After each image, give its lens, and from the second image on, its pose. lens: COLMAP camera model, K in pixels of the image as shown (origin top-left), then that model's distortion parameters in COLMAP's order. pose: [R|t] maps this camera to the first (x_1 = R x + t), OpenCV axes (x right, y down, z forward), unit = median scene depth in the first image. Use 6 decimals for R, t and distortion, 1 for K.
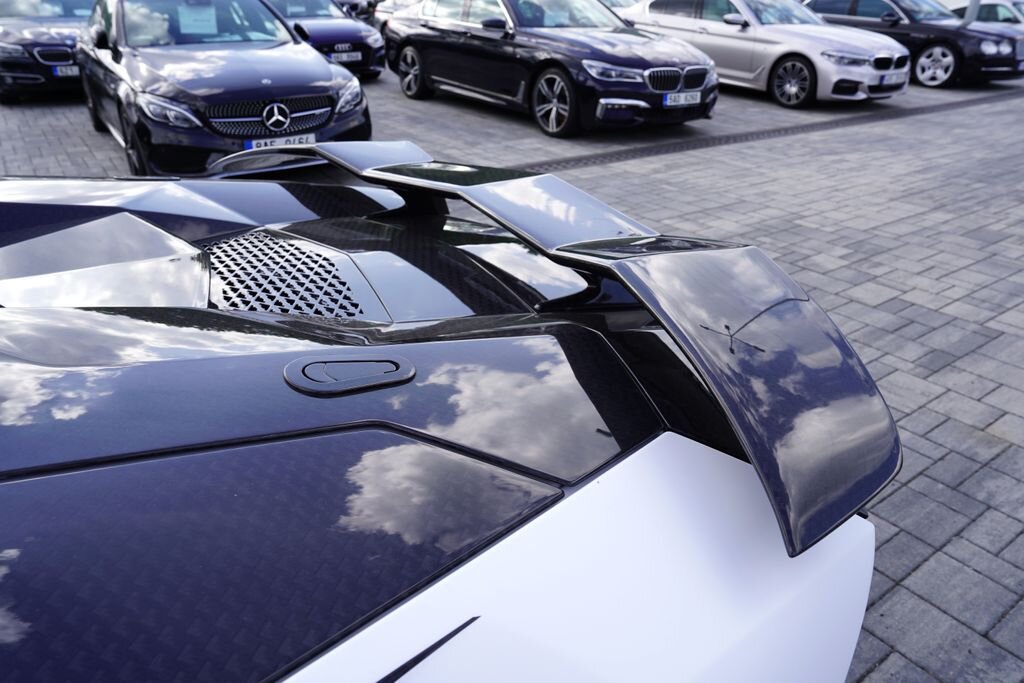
lens RADIAL K [[746.7, 0, 512.0], [0, 746.7, 341.5], [0, 0, 1]] dist [-0.061237, 0.002413]
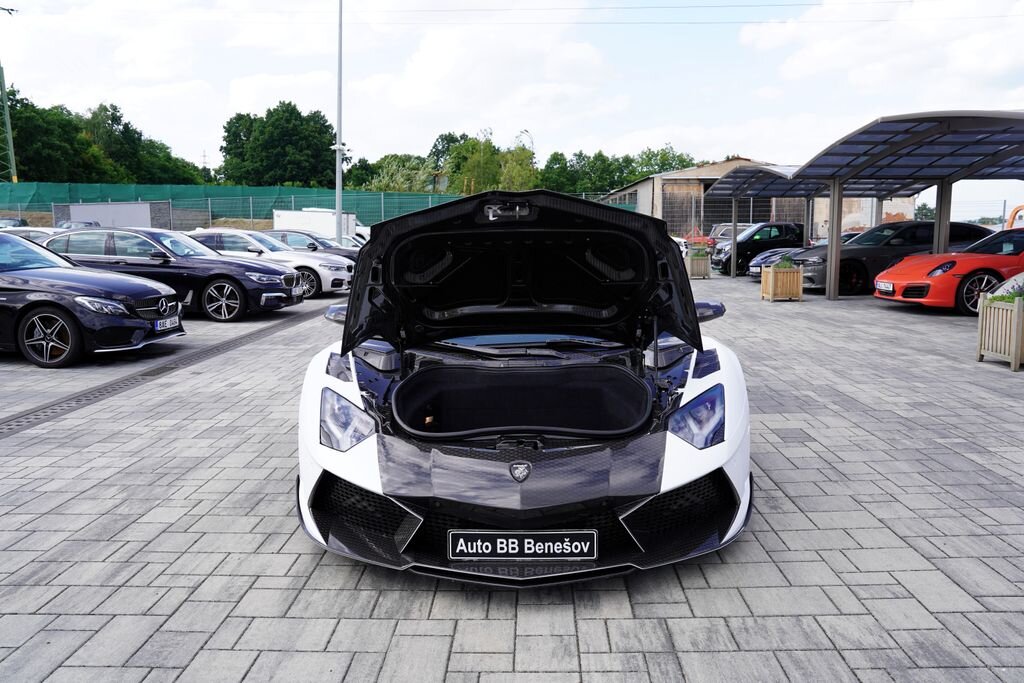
lens RADIAL K [[746.7, 0, 512.0], [0, 746.7, 341.5], [0, 0, 1]] dist [-0.061237, 0.002413]
pose [[0.615334, -0.122845, 0.778635, -0.771955], [0.349587, 0.927857, -0.129882, 0.162926], [-0.706507, 0.352122, 0.613887, -0.329529]]
